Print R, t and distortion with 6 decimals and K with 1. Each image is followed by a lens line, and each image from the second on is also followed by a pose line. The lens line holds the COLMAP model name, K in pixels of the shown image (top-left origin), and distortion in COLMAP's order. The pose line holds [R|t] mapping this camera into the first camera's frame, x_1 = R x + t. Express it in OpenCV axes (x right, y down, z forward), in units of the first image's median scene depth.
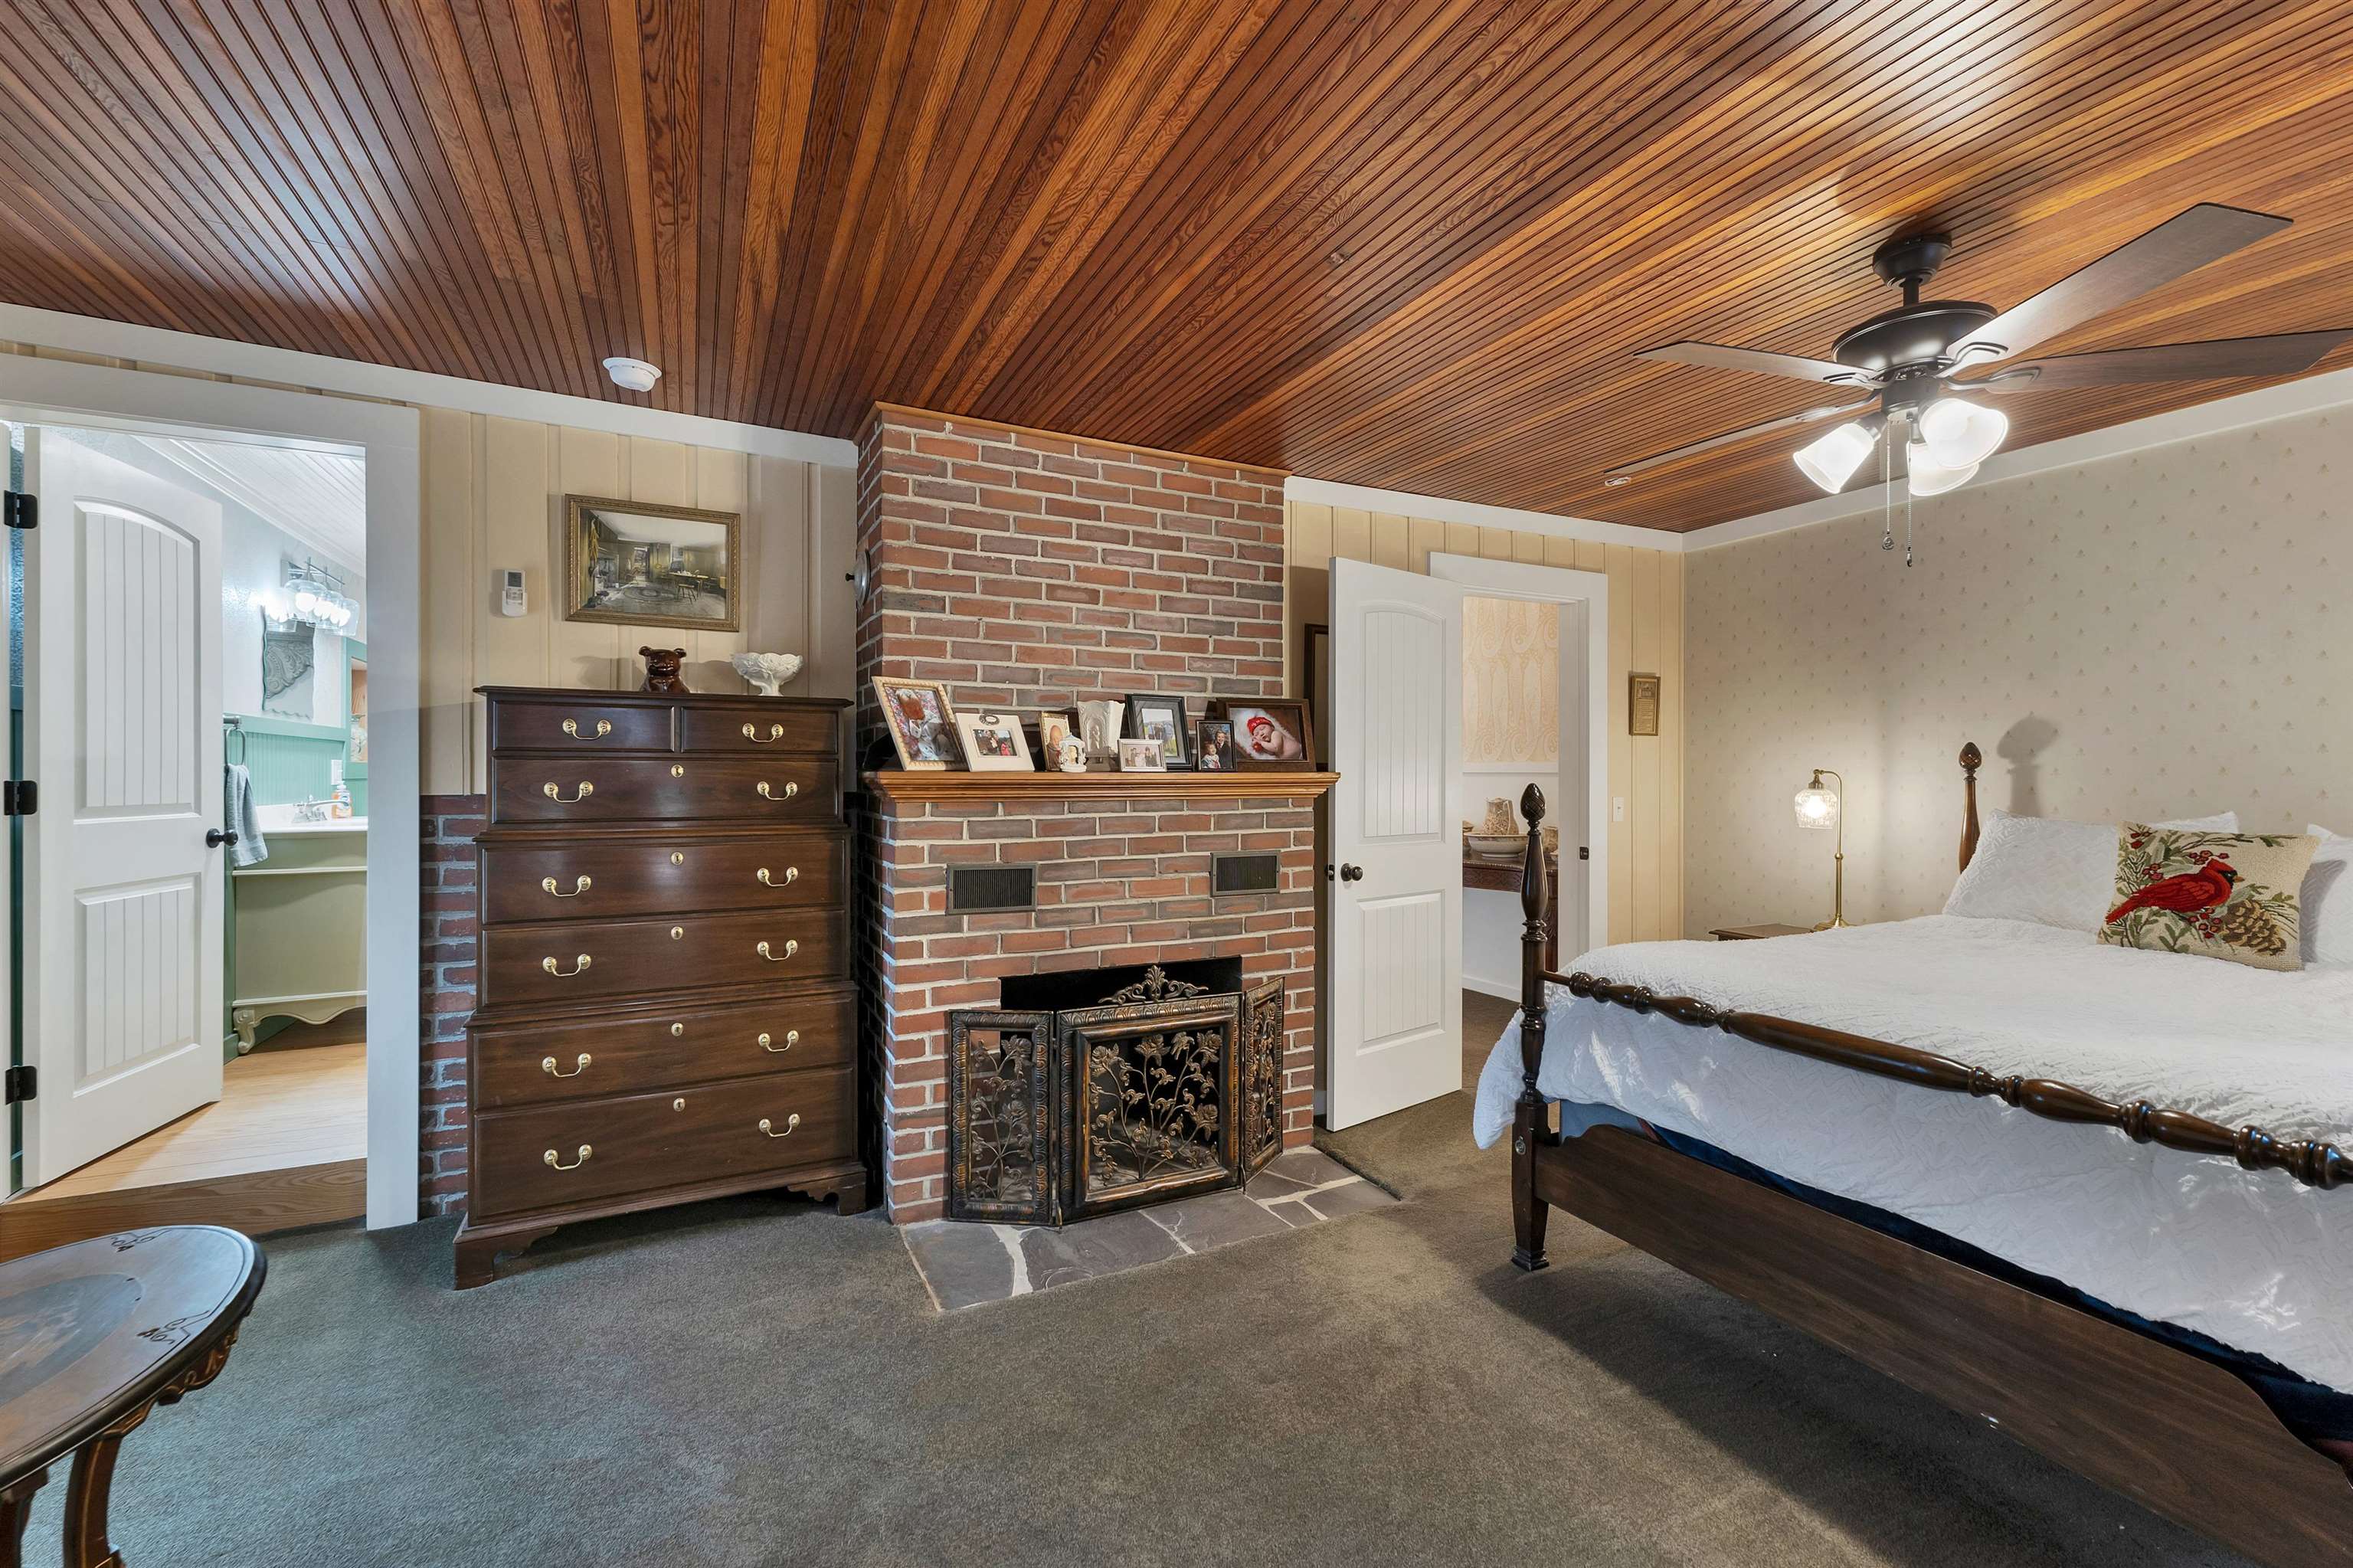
lens RADIAL K [[965.3, 0, 1167.1], [0, 965.3, 784.3], [0, 0, 1]] dist [0.003223, 0.000118]
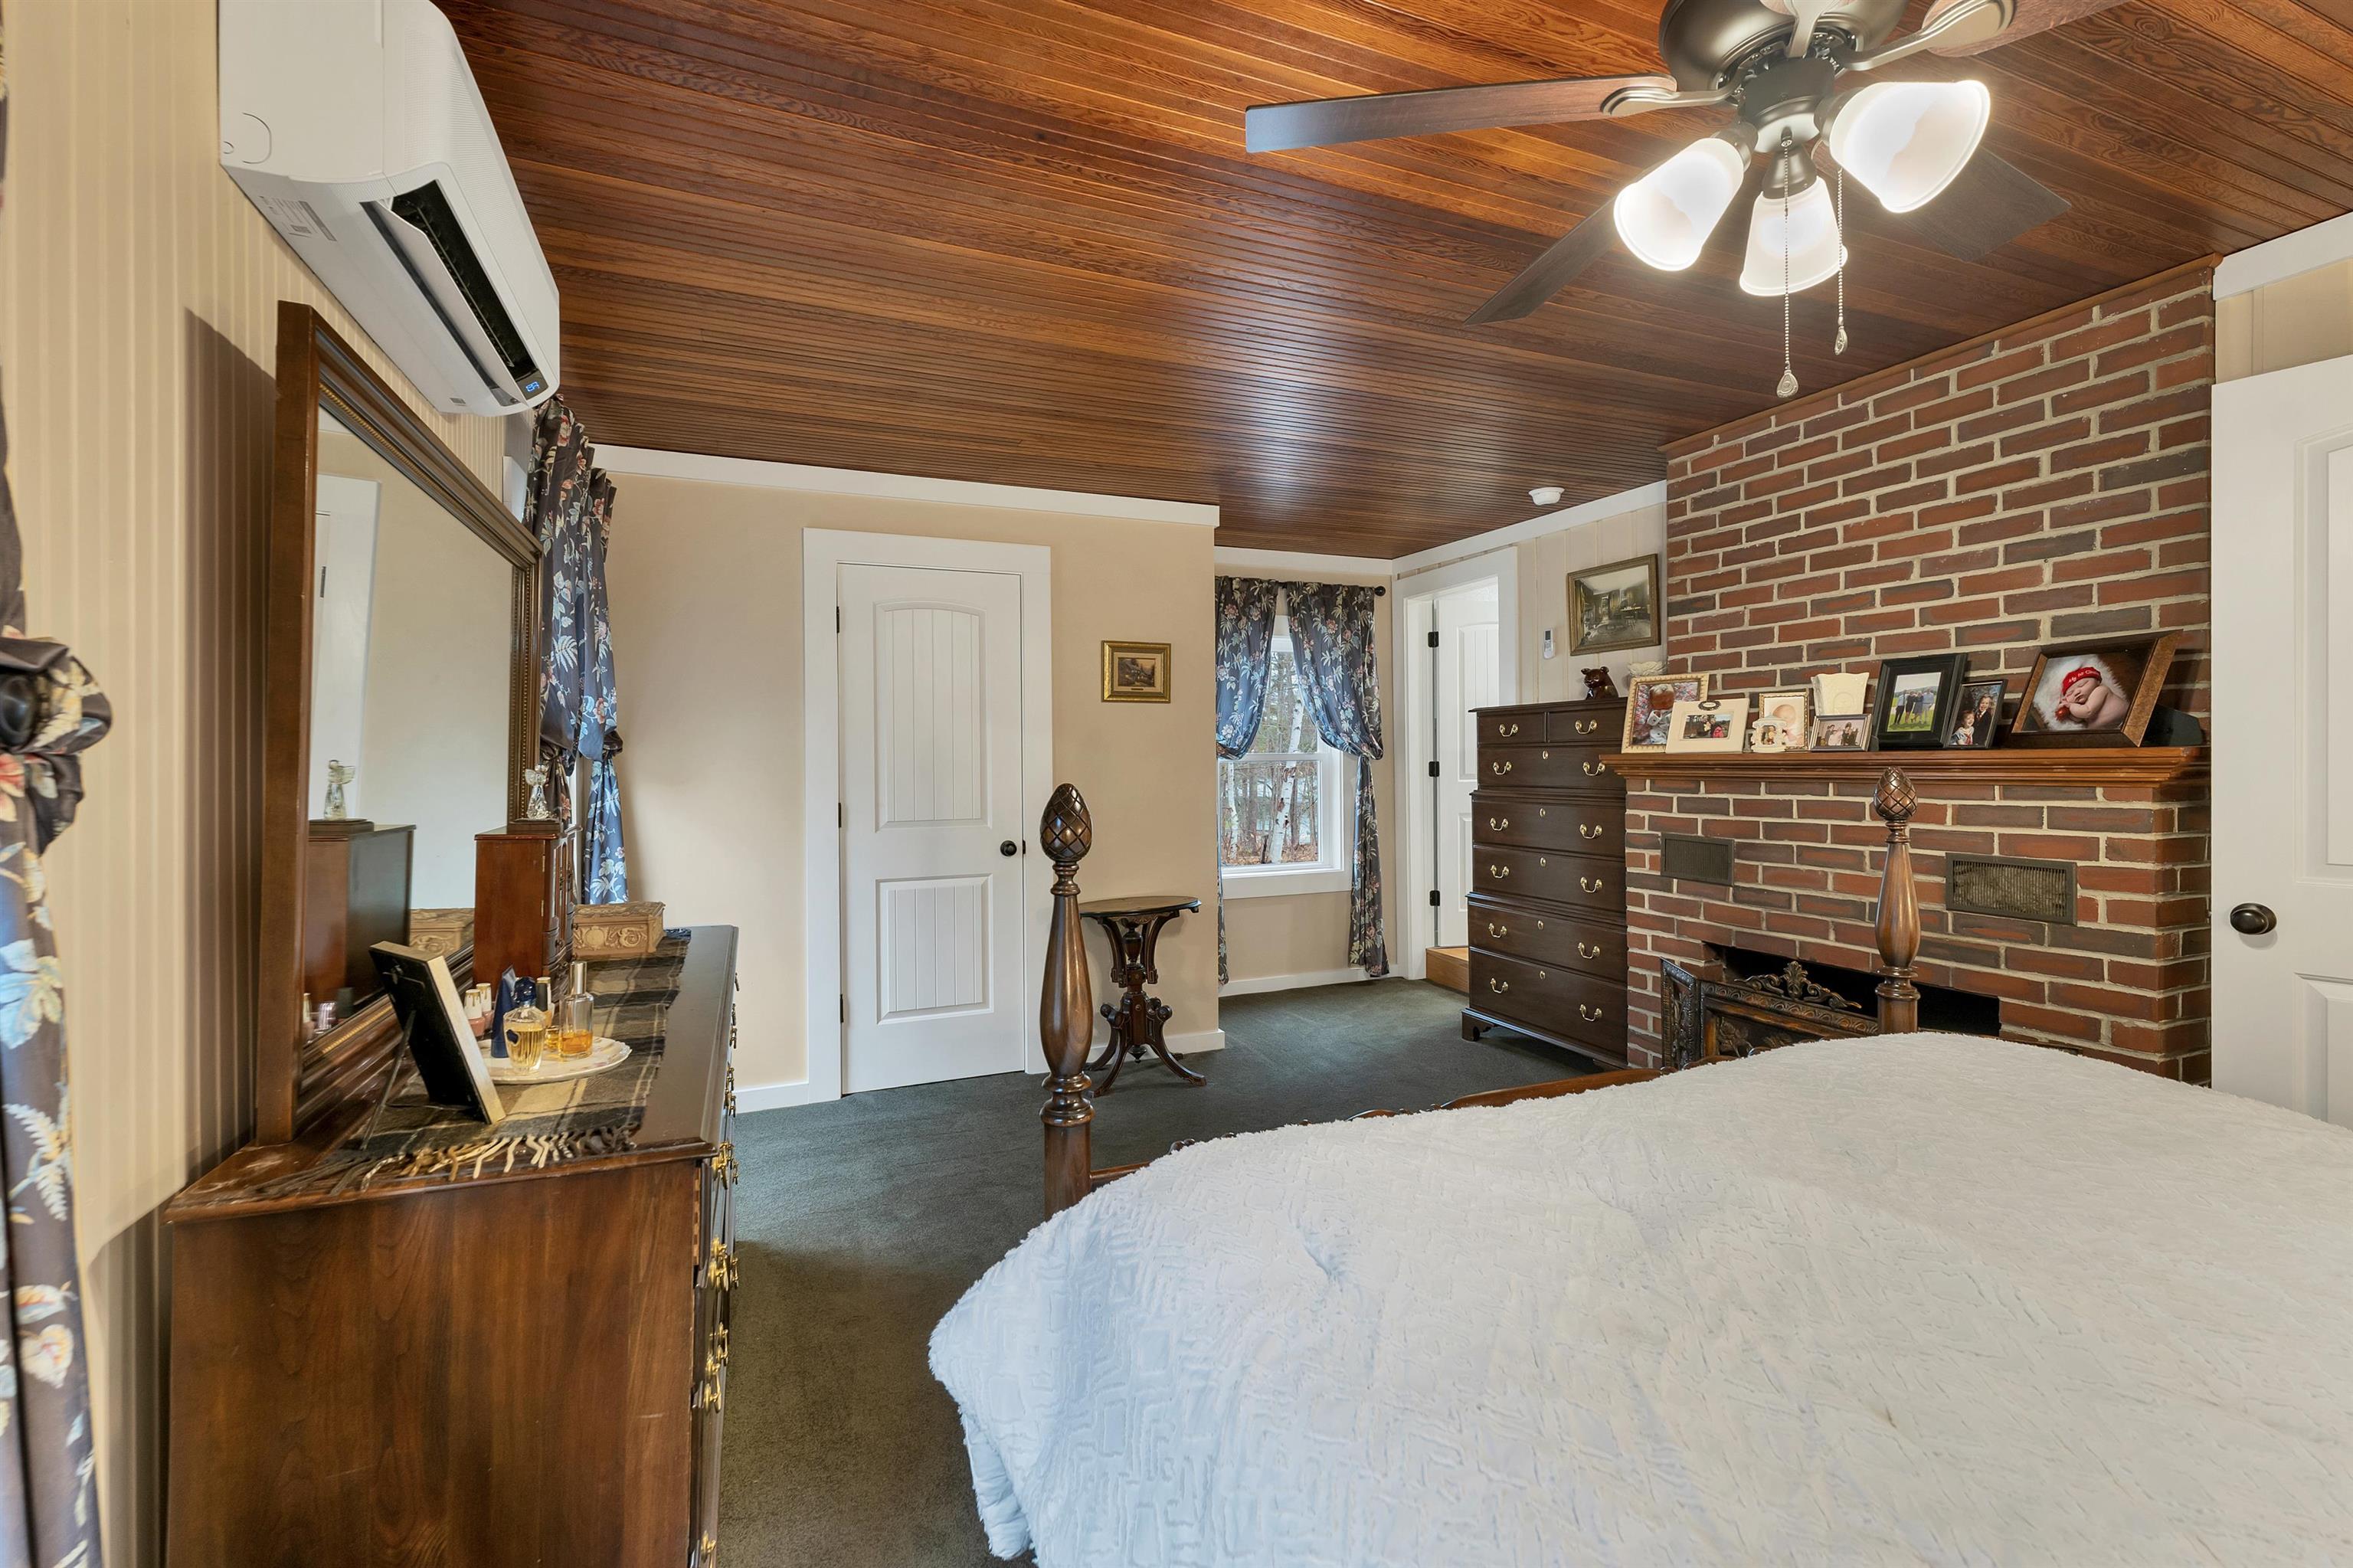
lens RADIAL K [[988.5, 0, 1158.4], [0, 988.5, 788.5], [0, 0, 1]] dist [-0.002777, 0.000036]
pose [[-0.070031, 0.027169, -0.997175, 0.959591], [-0.001214, 0.999626, 0.027321, -0.002771], [0.997544, 0.003124, -0.069972, 0.451903]]
